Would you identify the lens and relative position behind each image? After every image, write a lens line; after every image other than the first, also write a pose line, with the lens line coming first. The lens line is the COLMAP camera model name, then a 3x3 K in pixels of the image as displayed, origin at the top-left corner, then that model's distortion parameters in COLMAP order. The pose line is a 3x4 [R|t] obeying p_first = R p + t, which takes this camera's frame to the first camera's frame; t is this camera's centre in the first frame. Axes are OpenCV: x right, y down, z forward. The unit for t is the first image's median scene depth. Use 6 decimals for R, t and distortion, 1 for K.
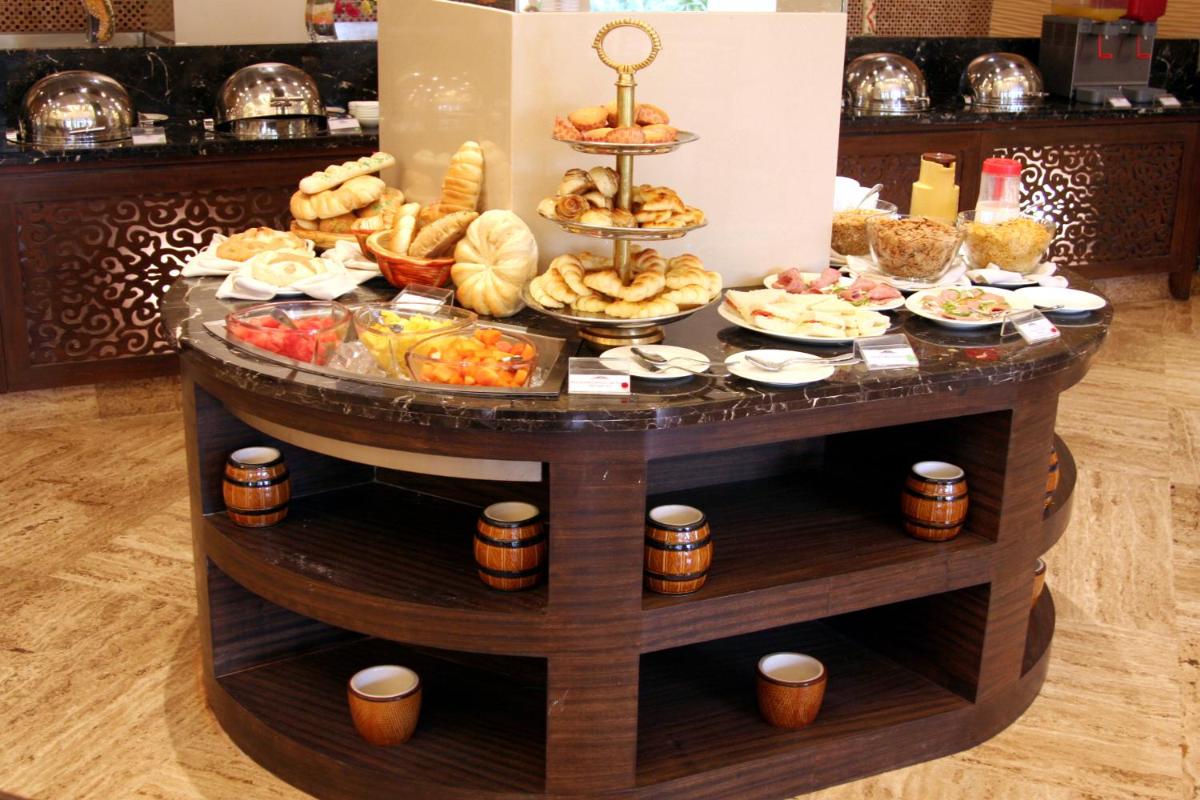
lens RADIAL K [[1439.4, 0, 600.0], [0, 1439.4, 400.0], [0, 0, 1]] dist [-0.114746, 0.057890]
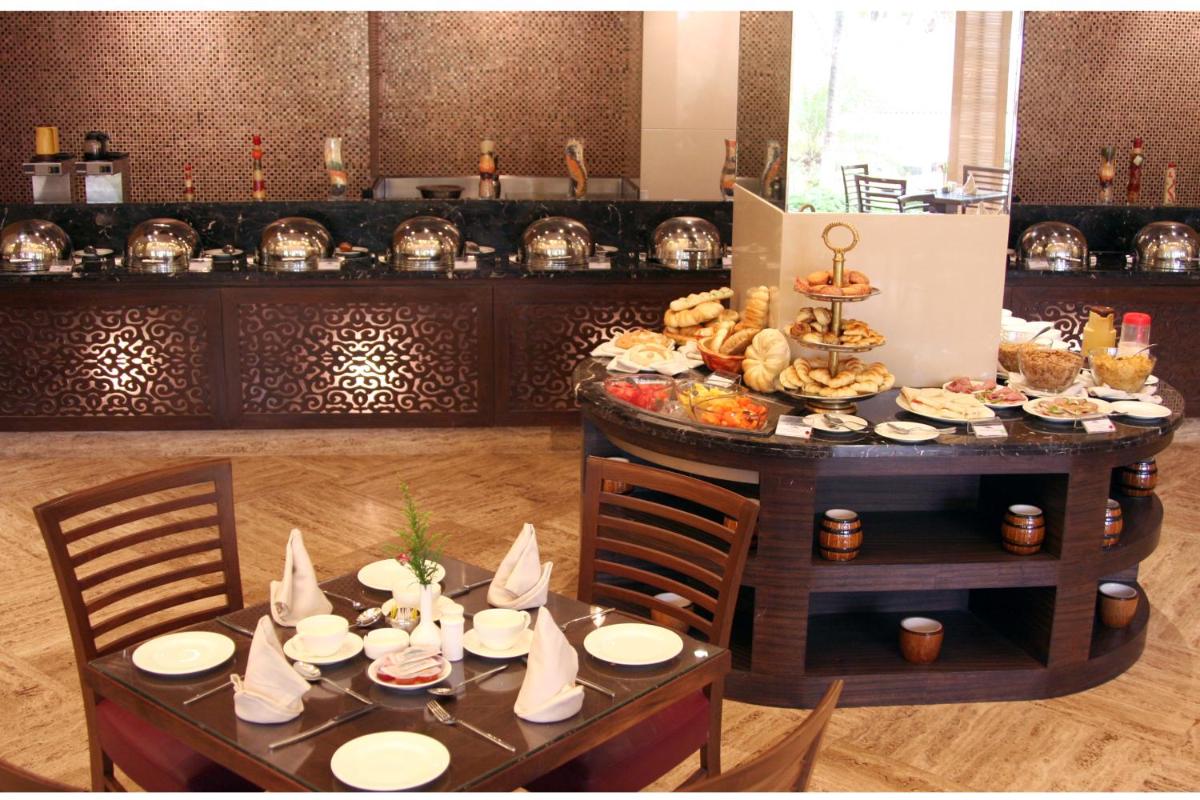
lens RADIAL K [[1374.0, 0, 599.5], [0, 1374.0, 371.0], [0, 0, 1]] dist [-0.146358, 0.021747]
pose [[0.939264, 0.069082, -0.336170, 0.251544], [-0.099748, 0.992197, -0.074806, 0.049090], [0.328379, 0.103796, 0.938826, -0.494302]]
